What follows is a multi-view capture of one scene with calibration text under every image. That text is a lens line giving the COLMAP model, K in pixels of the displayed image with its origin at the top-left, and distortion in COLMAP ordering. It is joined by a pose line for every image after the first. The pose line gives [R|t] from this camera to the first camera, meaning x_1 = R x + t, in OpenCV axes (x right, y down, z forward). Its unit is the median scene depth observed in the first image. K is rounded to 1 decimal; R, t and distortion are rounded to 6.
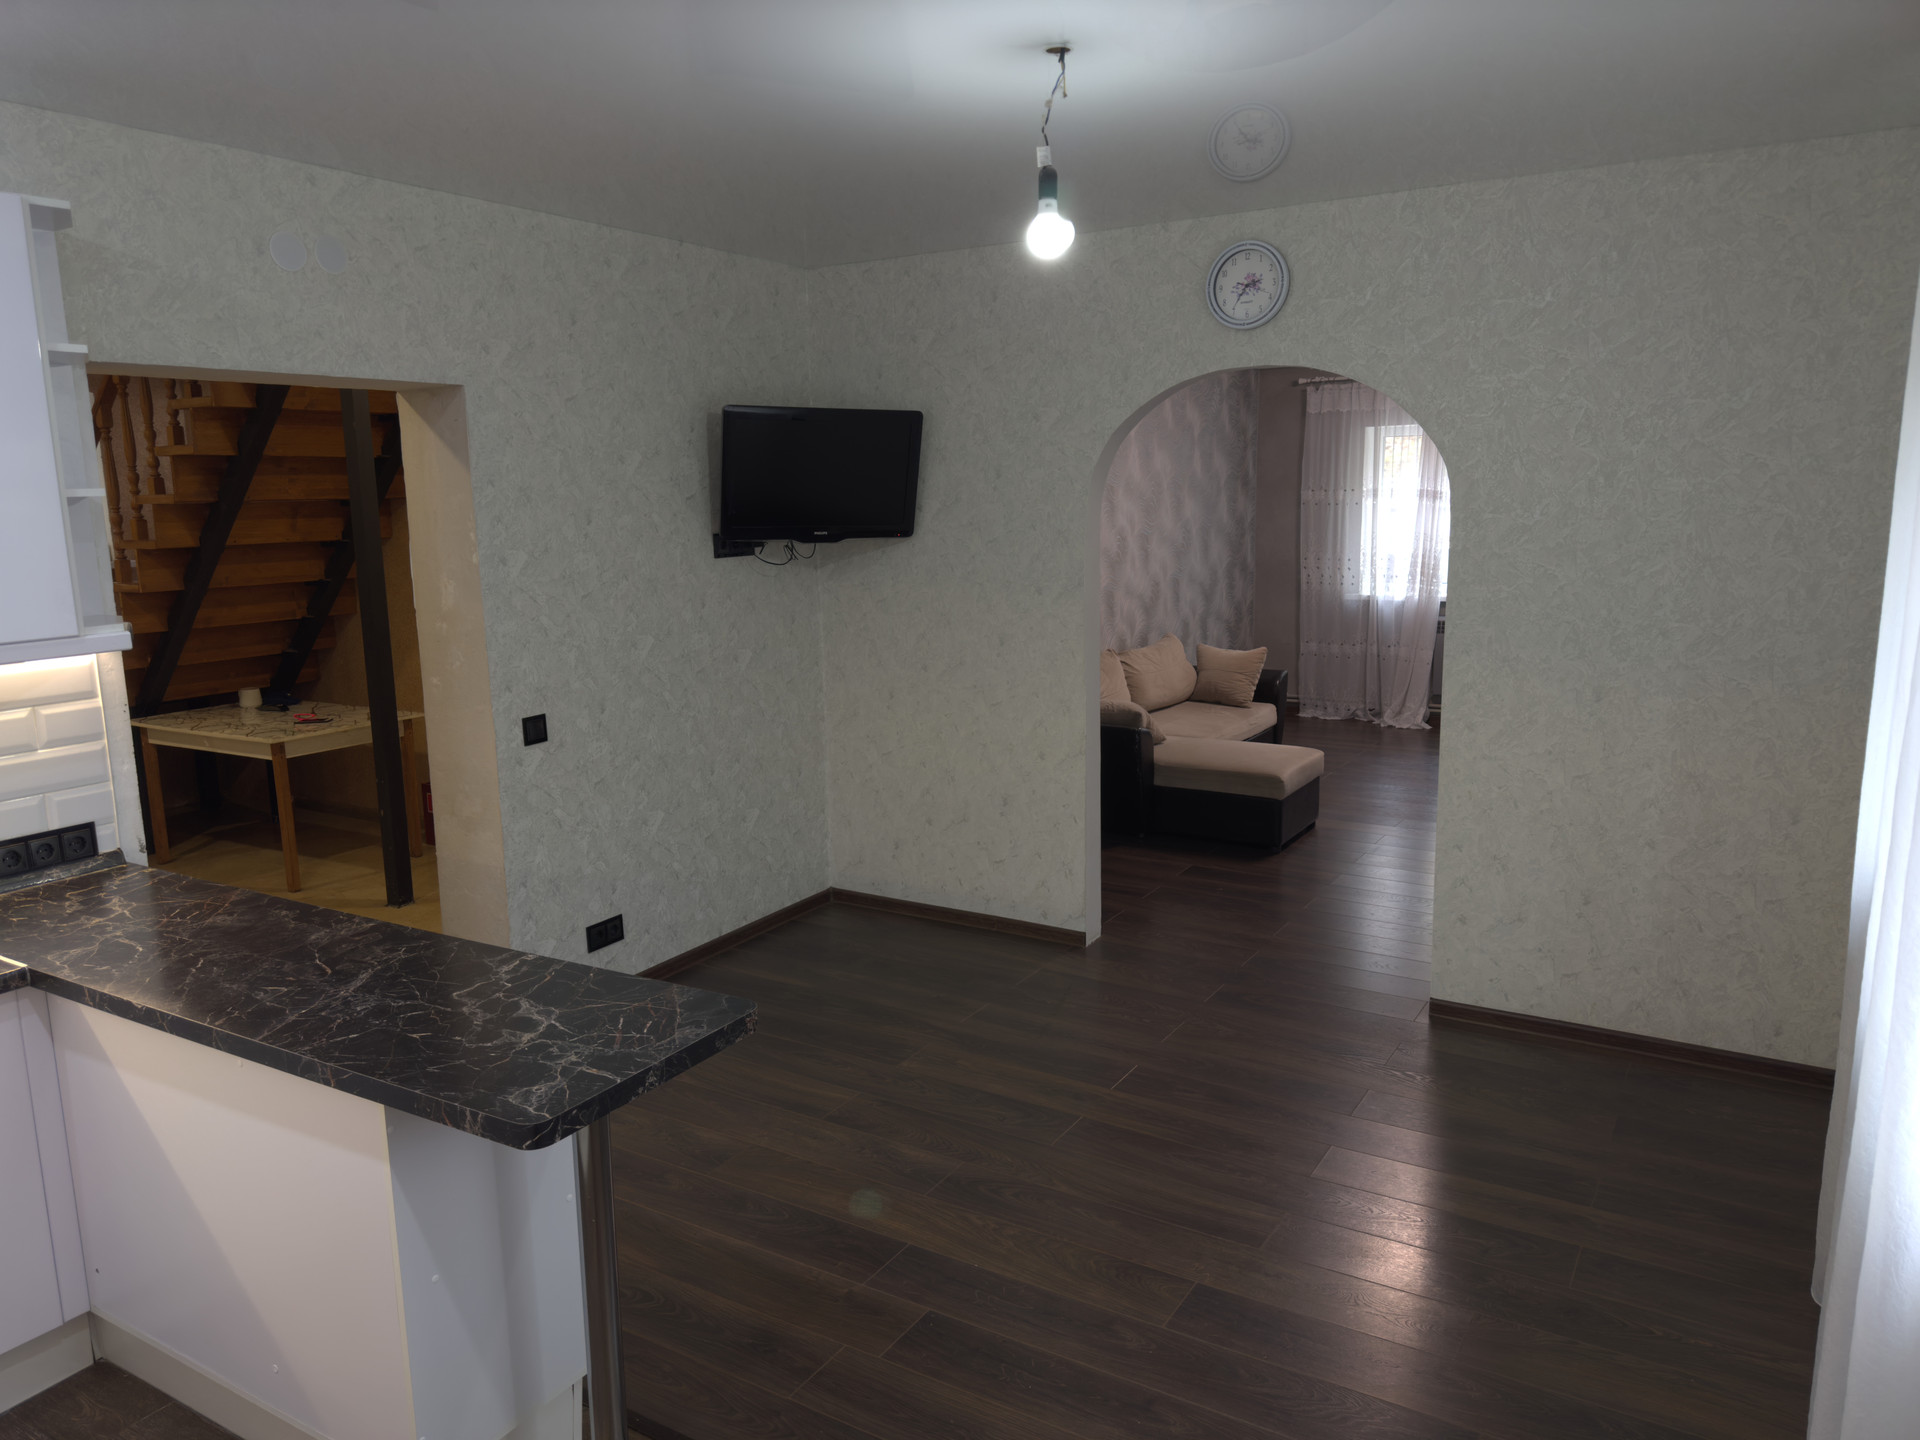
lens RADIAL K [[1342.4, 0, 958.6], [0, 1342.4, 709.9], [0, 0, 1]] dist [0.073624, -0.088866]
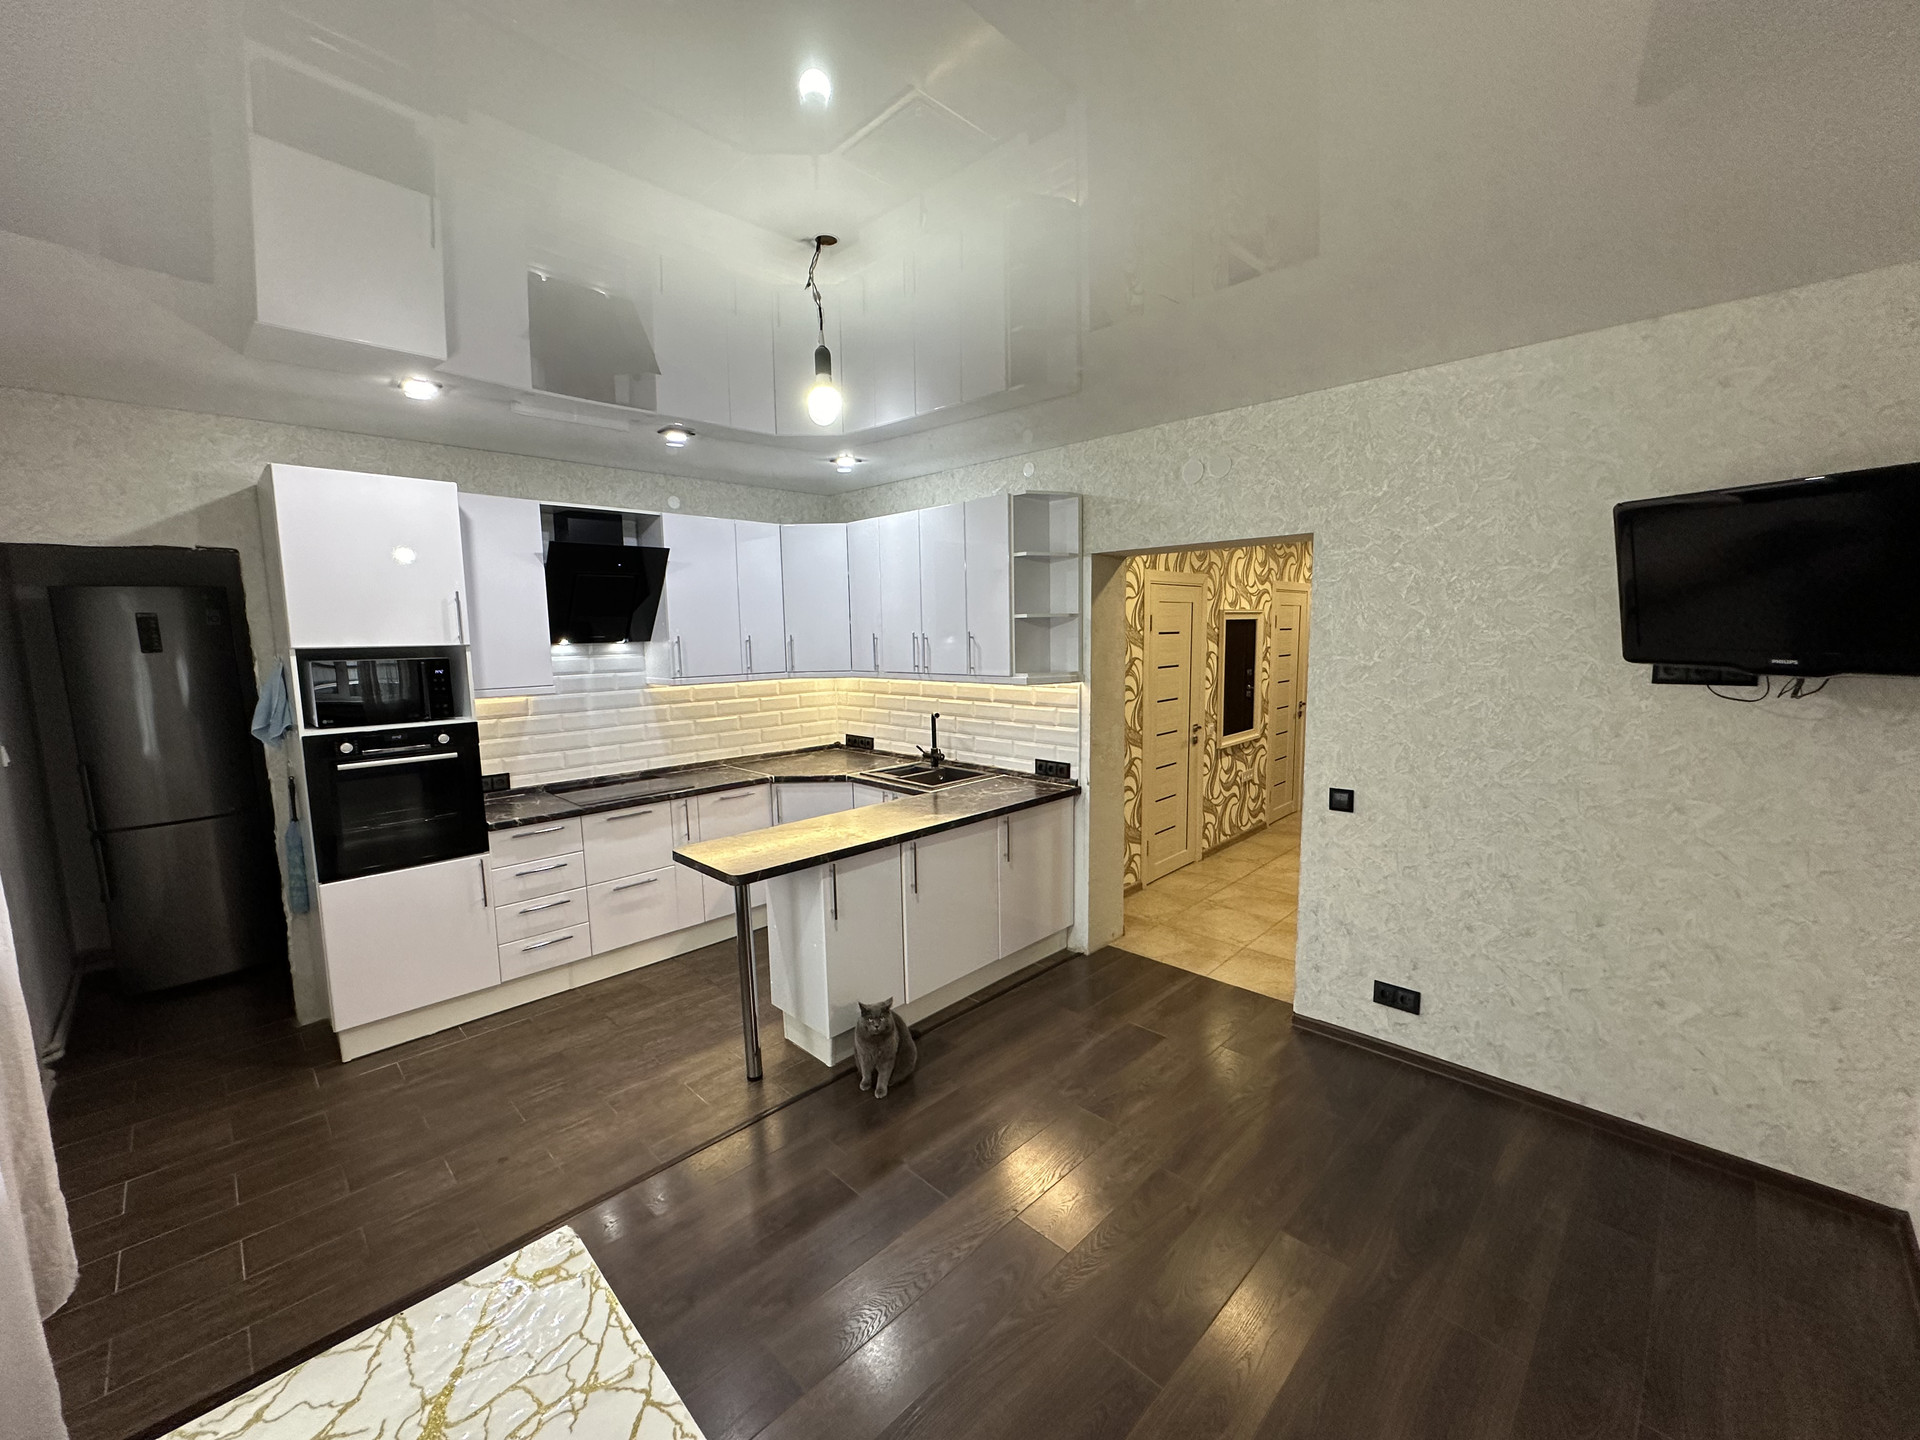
lens RADIAL K [[766.6, 0, 960.5], [0, 766.6, 725.4], [0, 0, 1]] dist [-0.003325, 0.001221]
pose [[-0.231691, 0.143723, -0.962114, 0.316945], [-0.139615, 0.973874, 0.179101, -0.093933], [0.962719, 0.175821, -0.205572, 0.572996]]
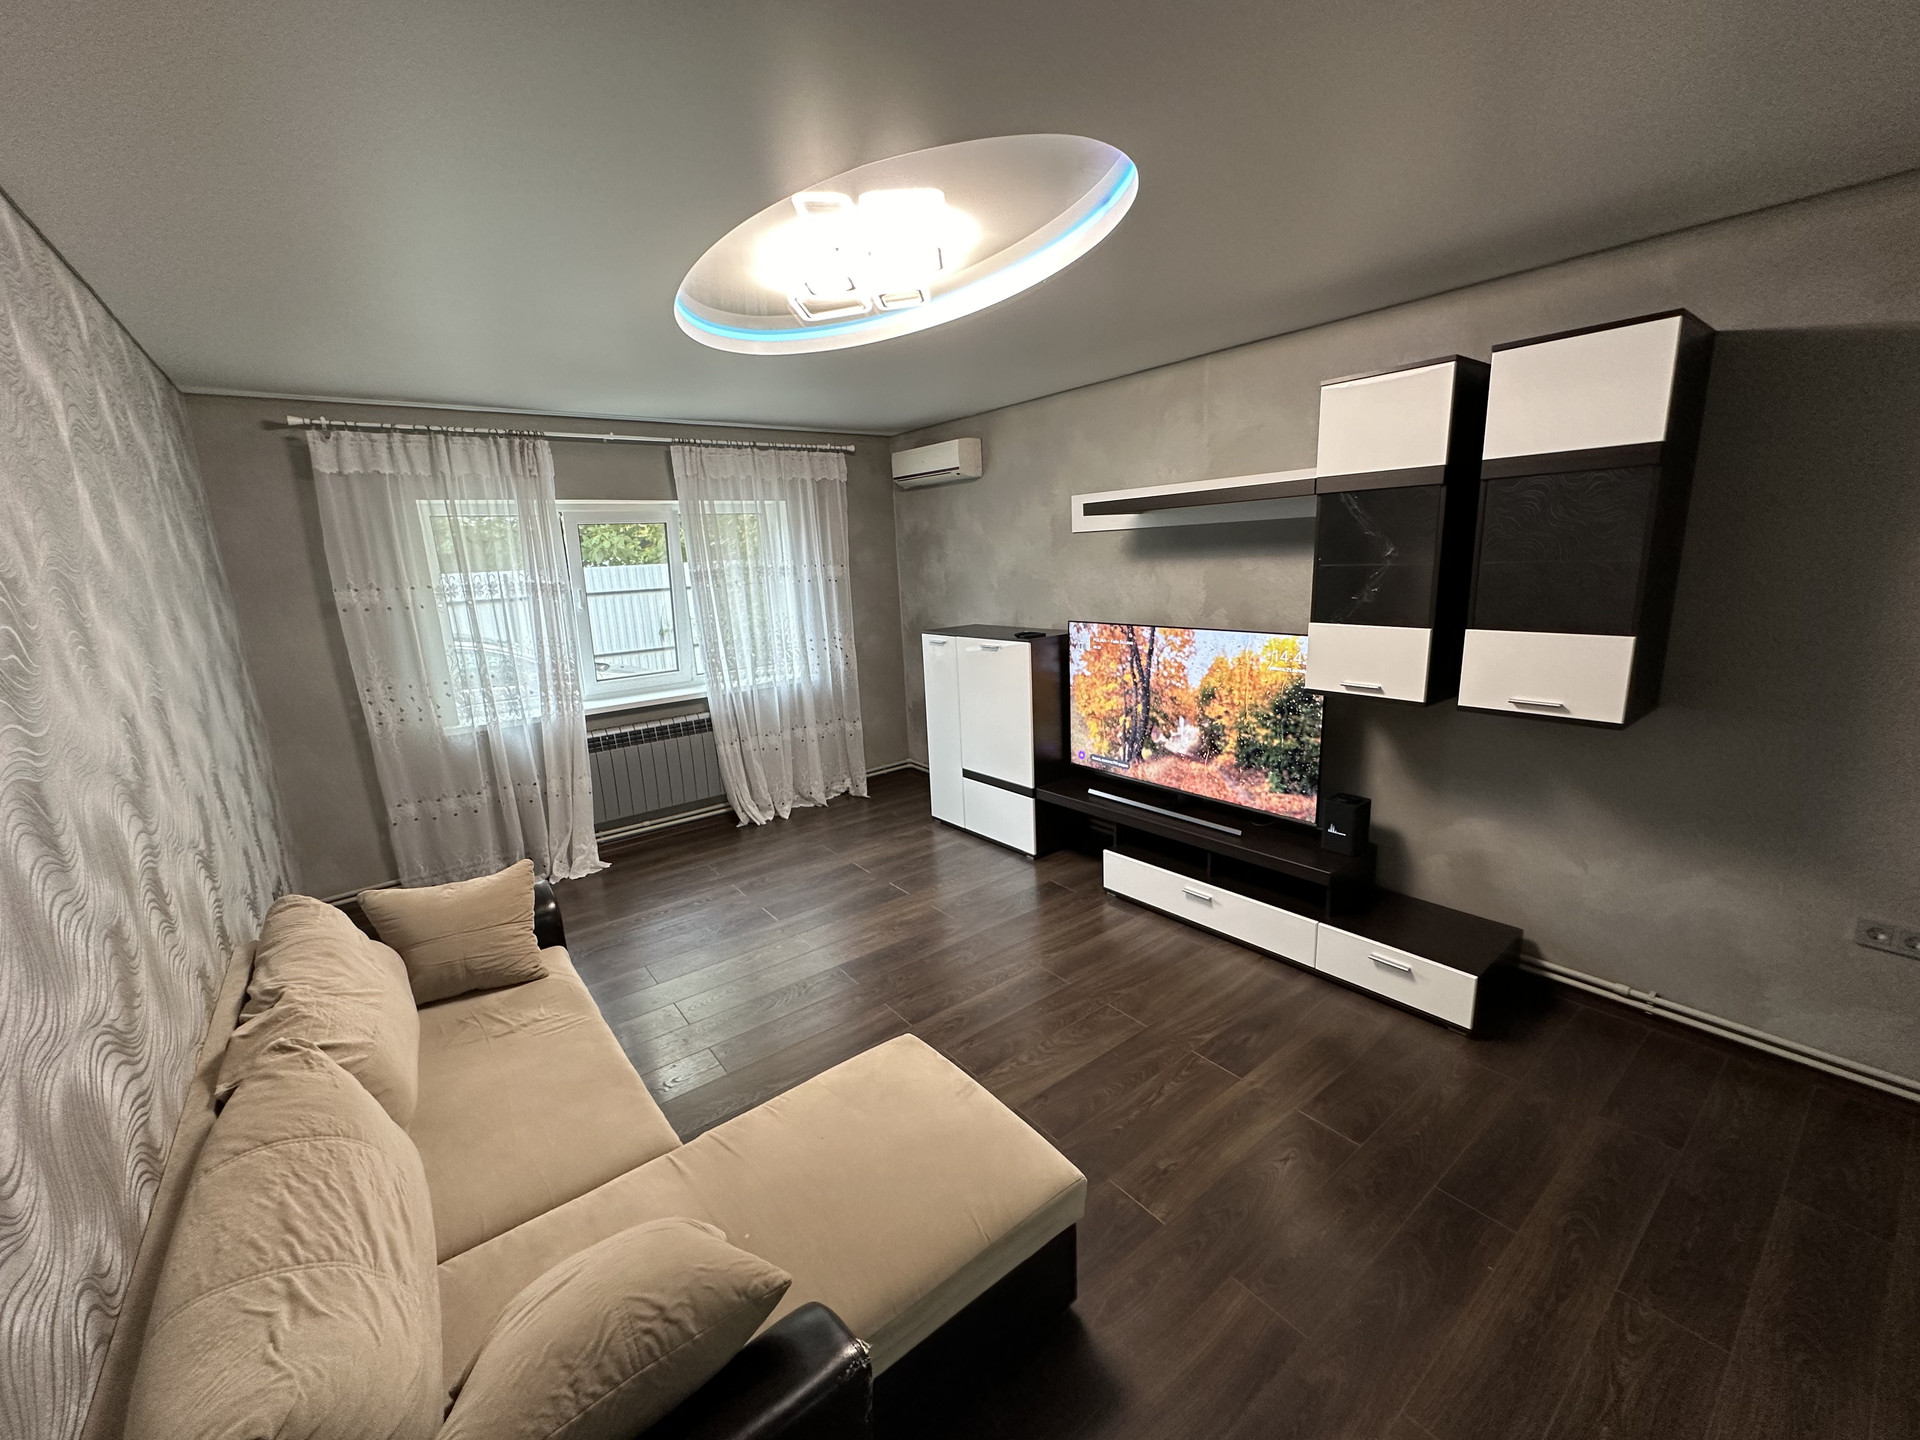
lens RADIAL K [[766.6, 0, 963.0], [0, 766.6, 714.2], [0, 0, 1]] dist [-0.003325, 0.001221]
pose [[0.348401, -0.188603, 0.918175, 0.009614], [0.189395, 0.973509, 0.128103, -0.150744], [-0.918012, 0.129266, 0.374892, 0.944482]]
